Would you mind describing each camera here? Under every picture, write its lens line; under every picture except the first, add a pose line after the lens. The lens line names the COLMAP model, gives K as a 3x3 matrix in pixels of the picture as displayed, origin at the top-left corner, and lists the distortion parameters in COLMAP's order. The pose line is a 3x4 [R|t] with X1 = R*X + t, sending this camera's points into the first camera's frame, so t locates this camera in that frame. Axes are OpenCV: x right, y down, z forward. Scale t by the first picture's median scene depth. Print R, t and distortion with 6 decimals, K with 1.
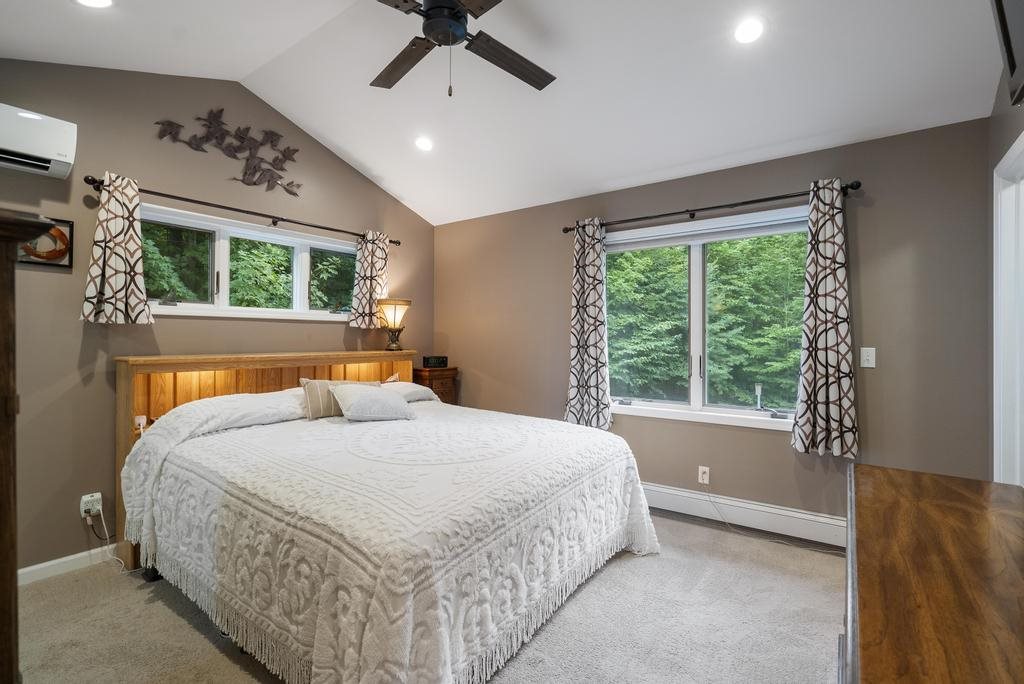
lens RADIAL K [[470.7, 0, 508.0], [0, 470.7, 342.5], [0, 0, 1]] dist [-0.006344, 0.000684]
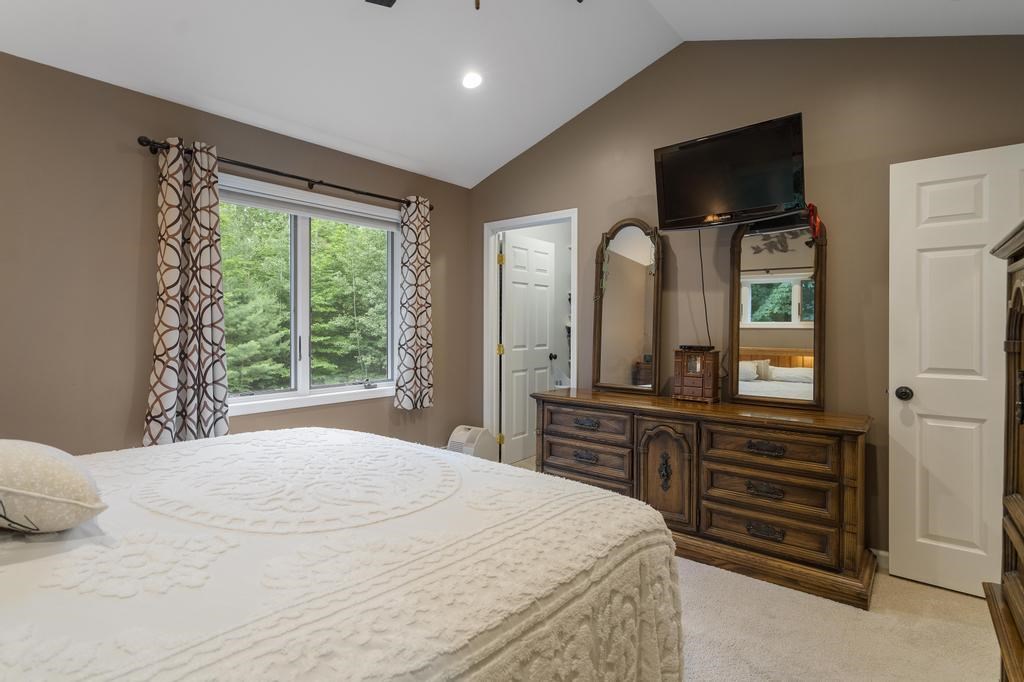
lens RADIAL K [[514.7, 0, 512.0], [0, 514.7, 341.0], [0, 0, 1]] dist [0.001003, 0.000487]
pose [[0.072323, -0.036911, 0.996698, -0.619542], [-0.006518, 0.999276, 0.037480, -0.002943], [-0.997360, -0.009207, 0.072030, 0.536170]]
